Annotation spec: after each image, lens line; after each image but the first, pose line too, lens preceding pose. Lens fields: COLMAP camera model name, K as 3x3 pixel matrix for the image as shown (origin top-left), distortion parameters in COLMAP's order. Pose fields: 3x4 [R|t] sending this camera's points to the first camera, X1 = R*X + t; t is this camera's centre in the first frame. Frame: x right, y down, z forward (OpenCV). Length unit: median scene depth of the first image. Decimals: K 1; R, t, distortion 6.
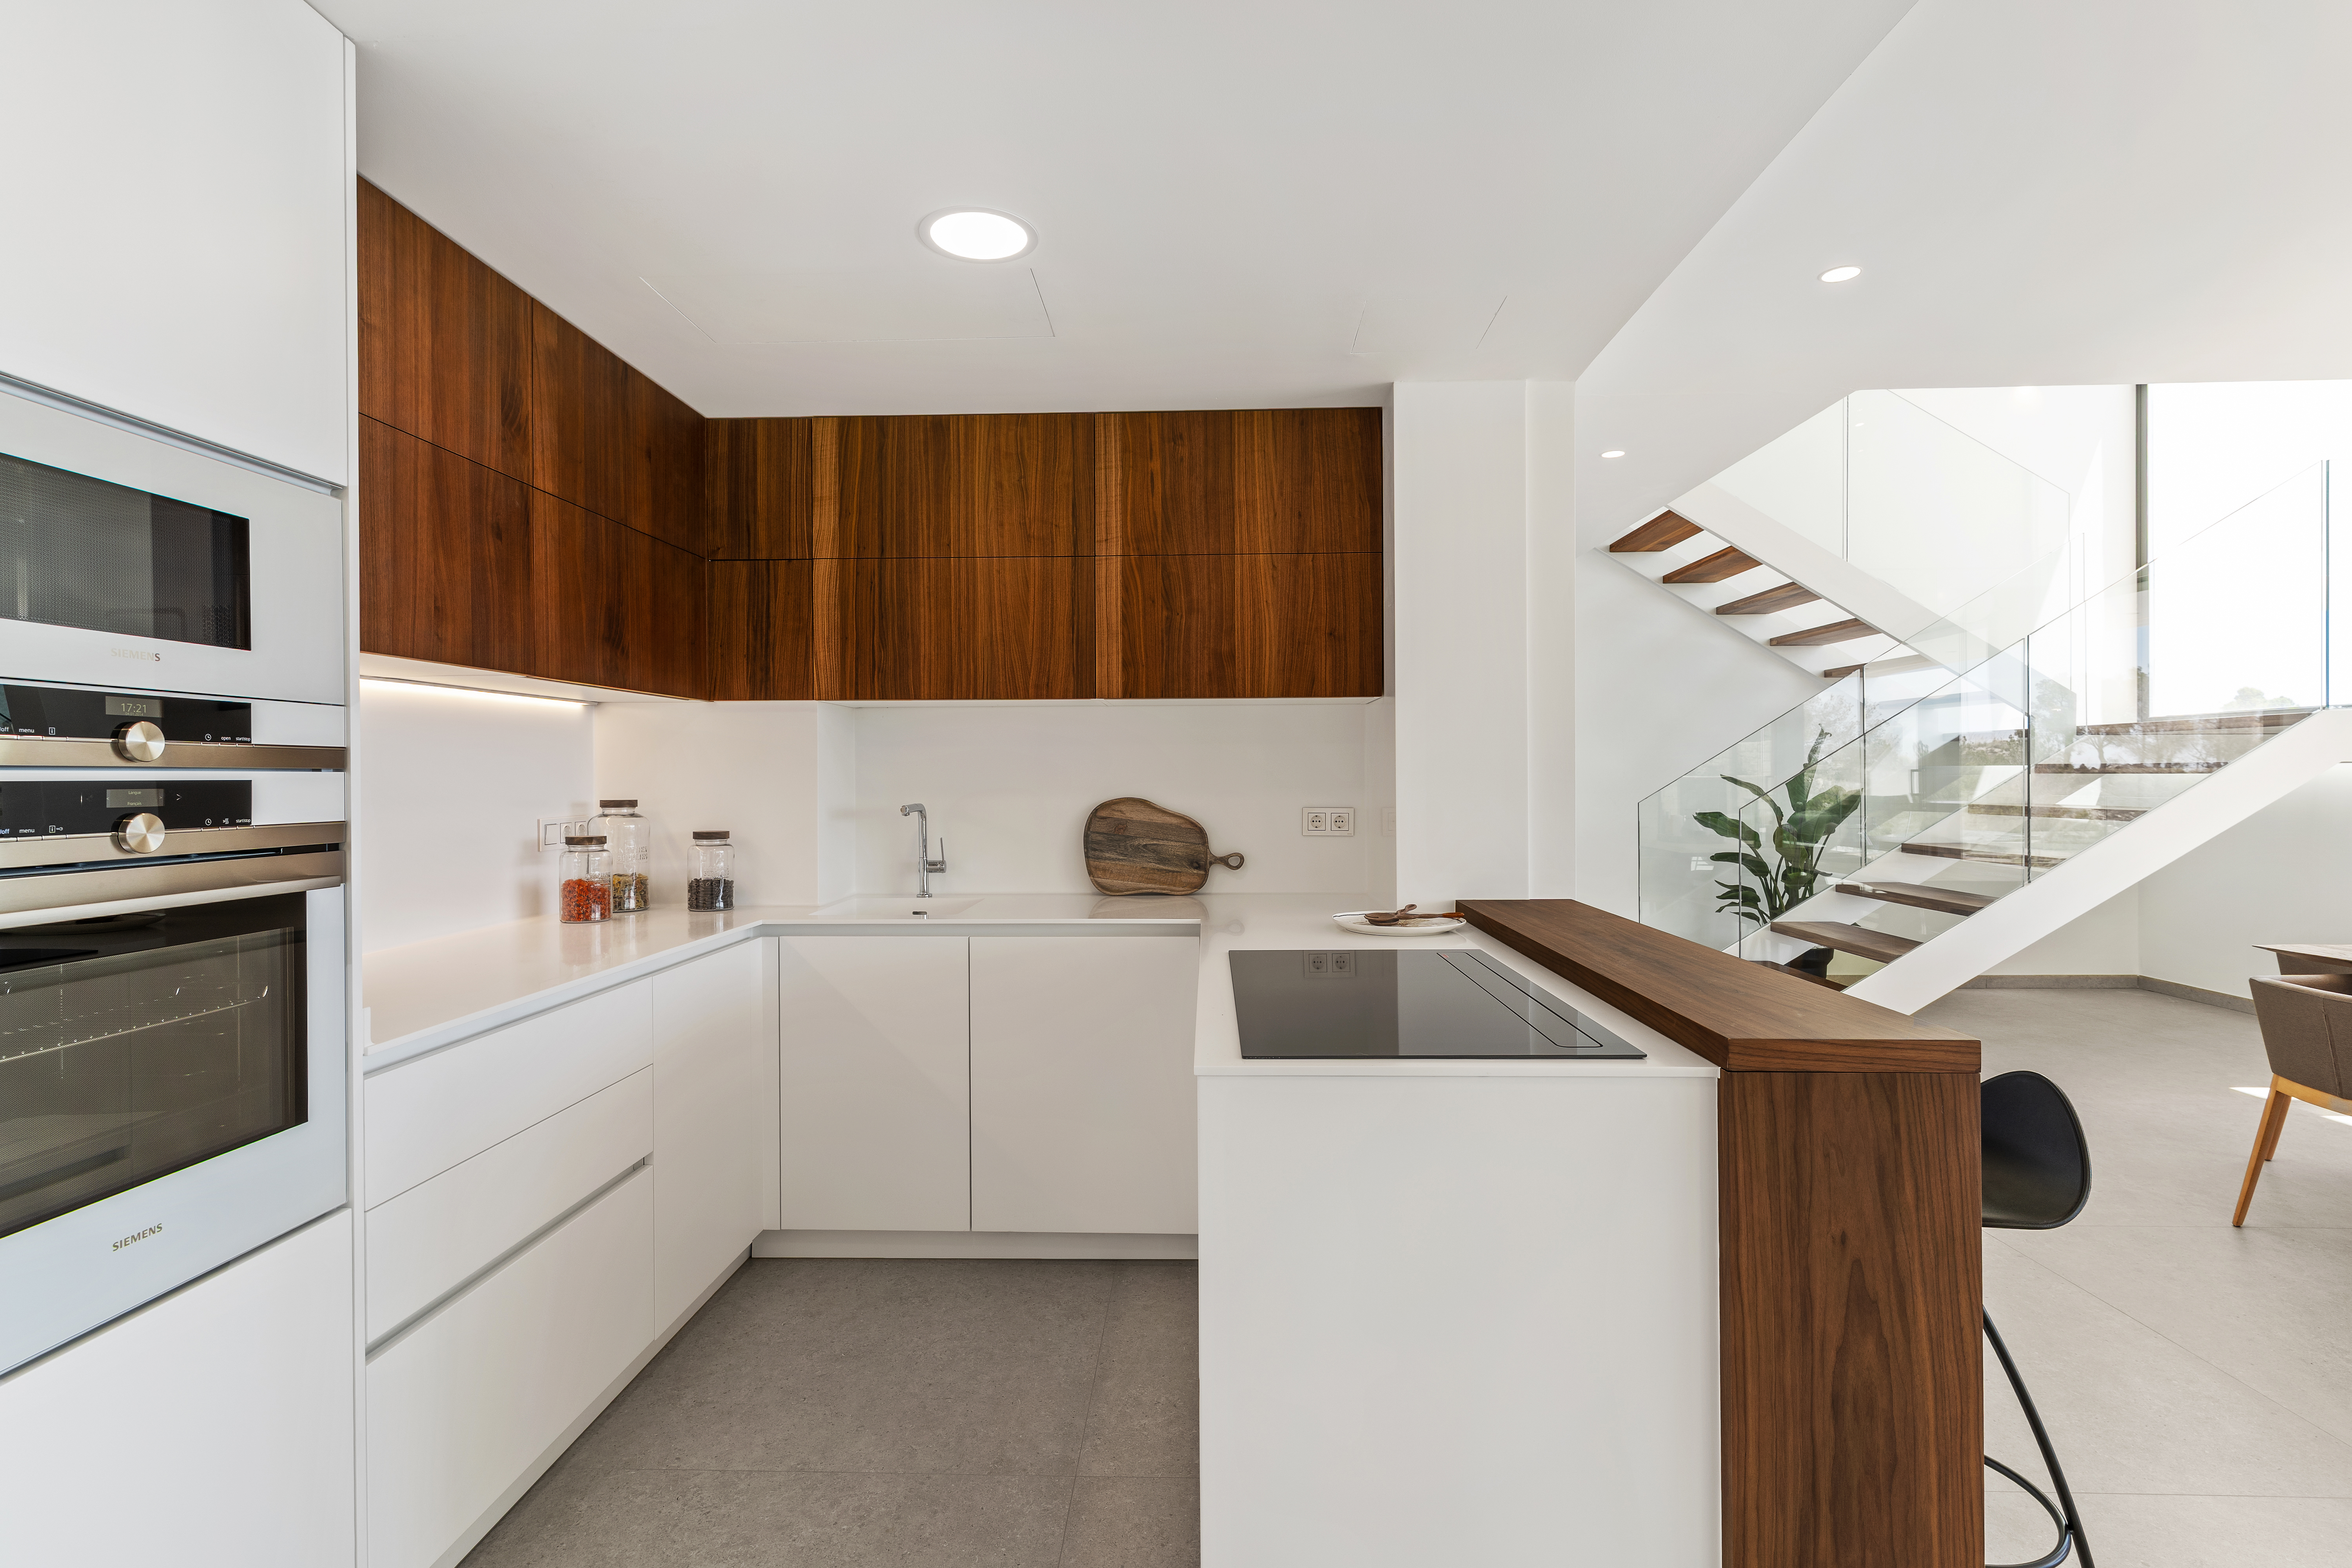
lens RADIAL K [[1123.2, 0, 1176.9], [0, 1123.2, 782.7], [0, 0, 1]] dist [-0.002301, 0.000361]
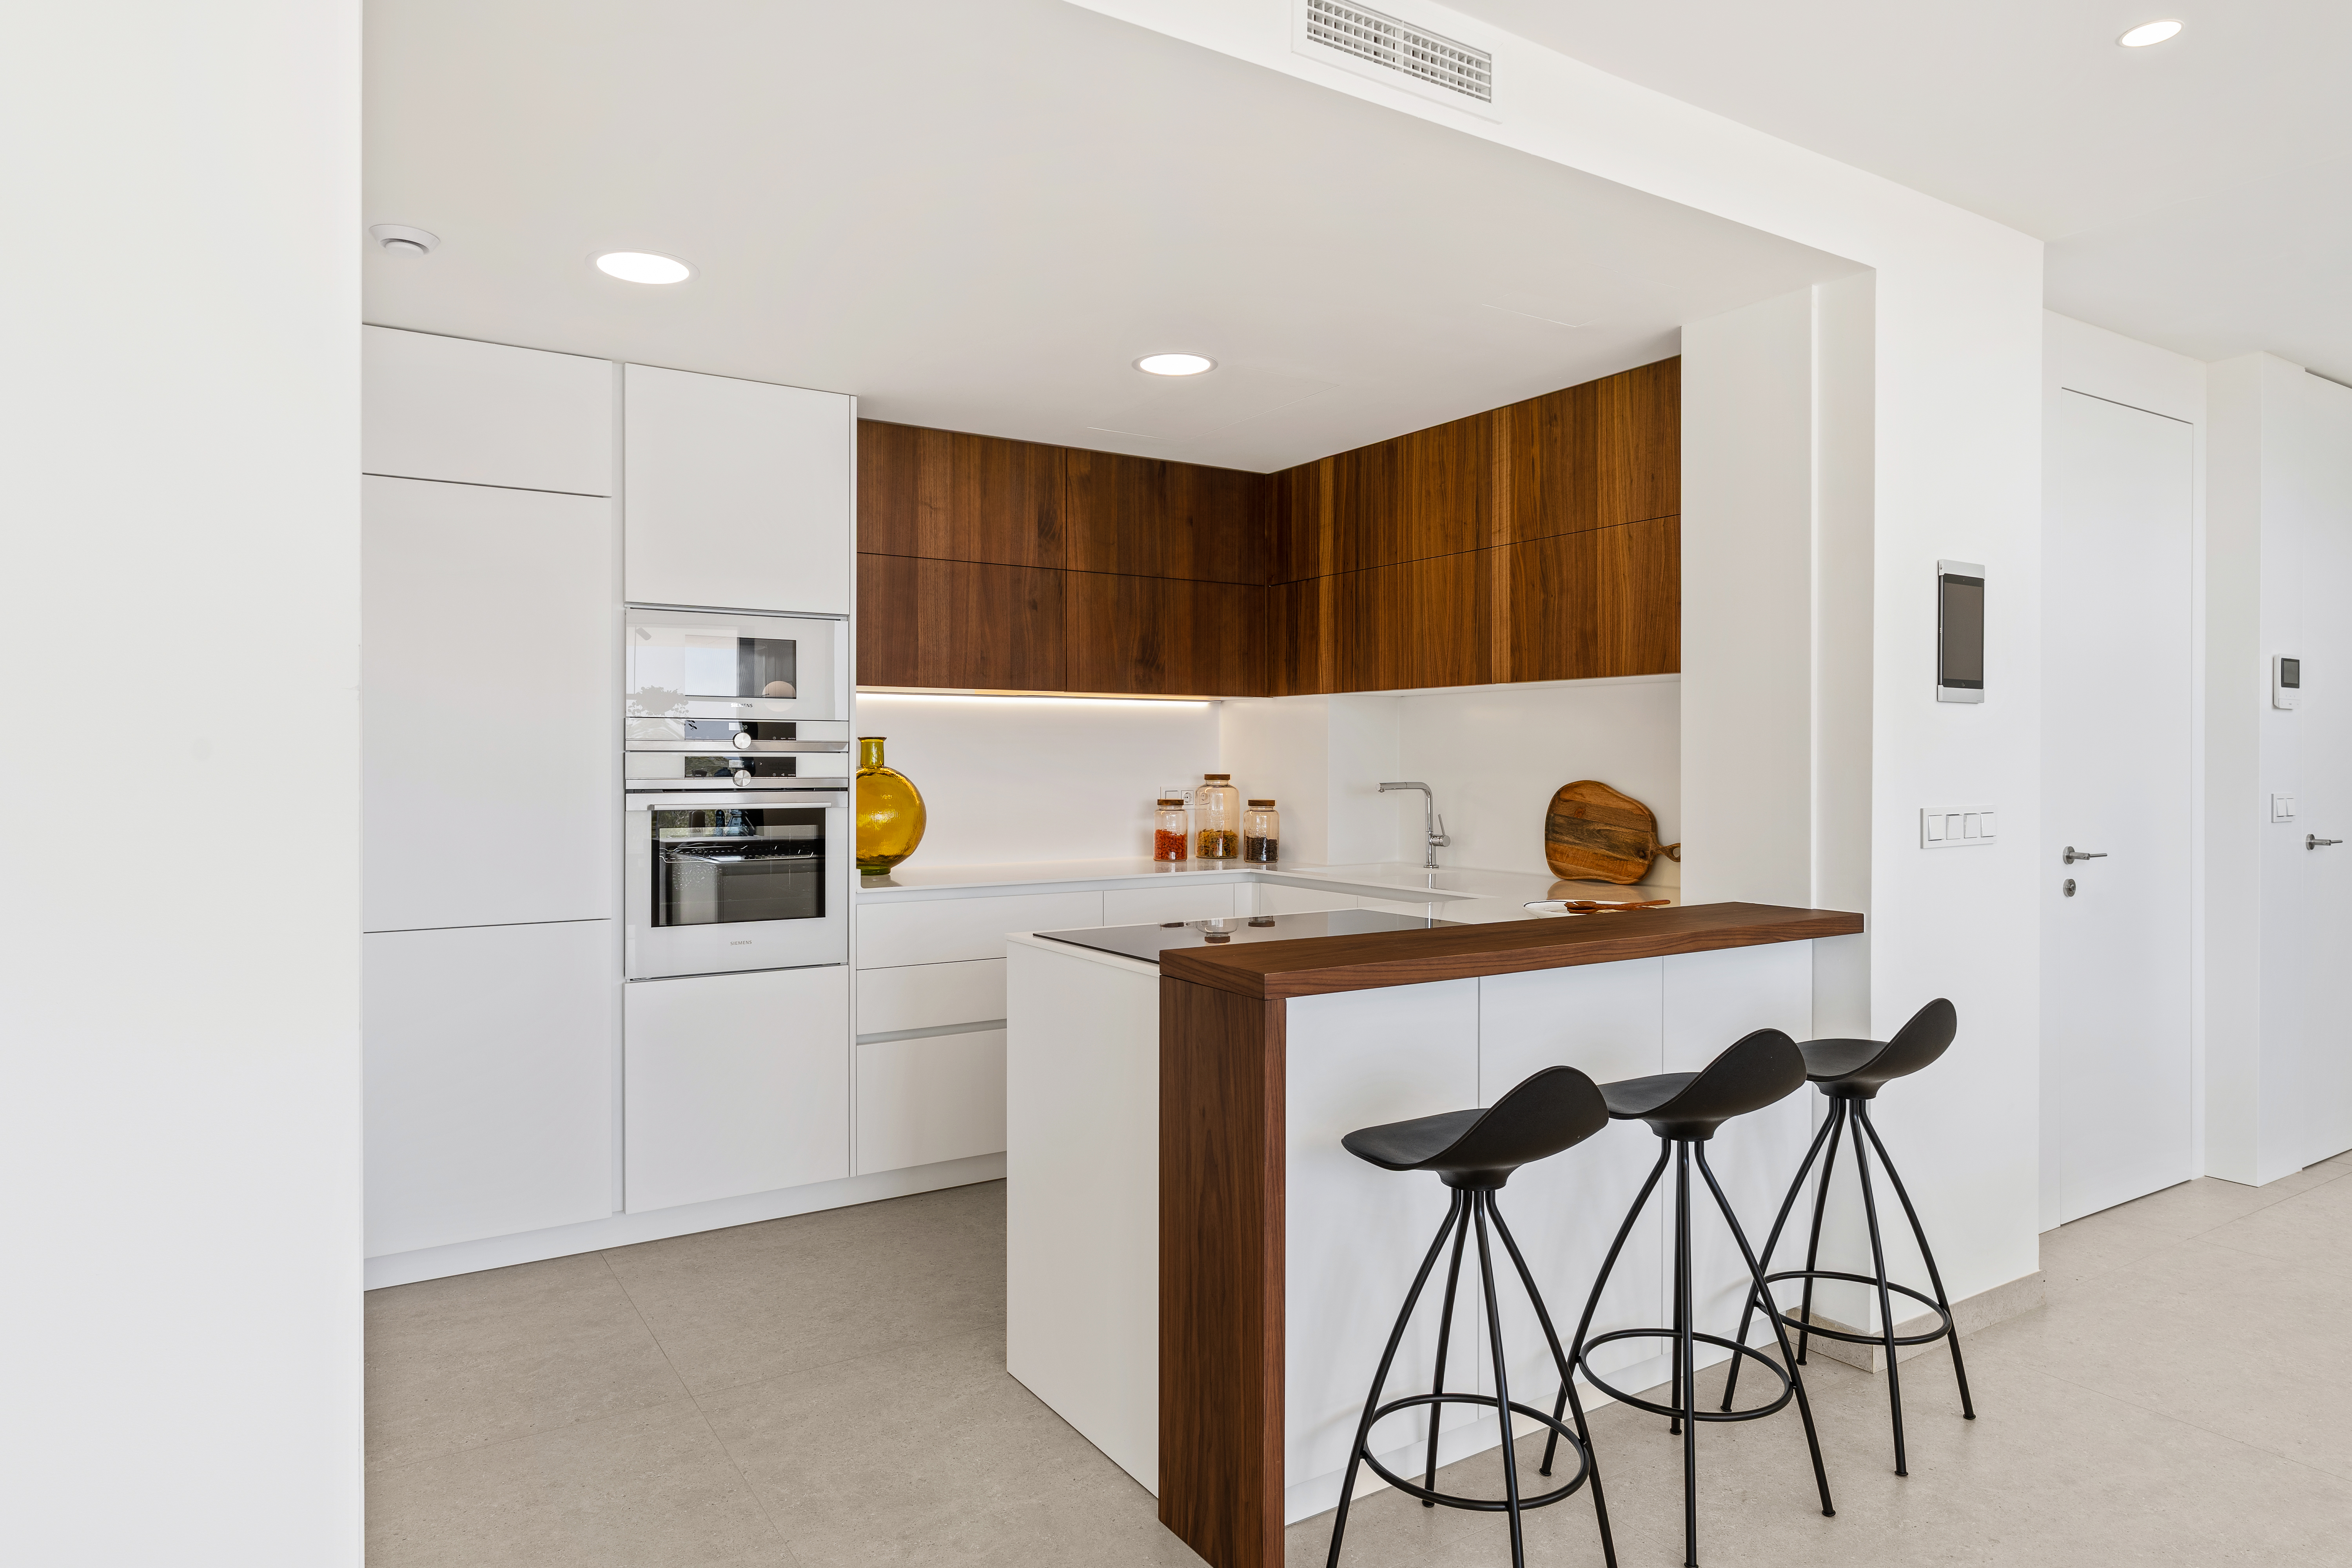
lens RADIAL K [[1415.7, 0, 1174.7], [0, 1415.7, 773.2], [0, 0, 1]] dist [0.005413, 0.003273]
pose [[0.559398, 0.013861, -0.828784, 0.859215], [-0.009633, 0.999901, 0.010221, -0.002573], [0.828843, 0.002266, 0.559476, 0.019968]]
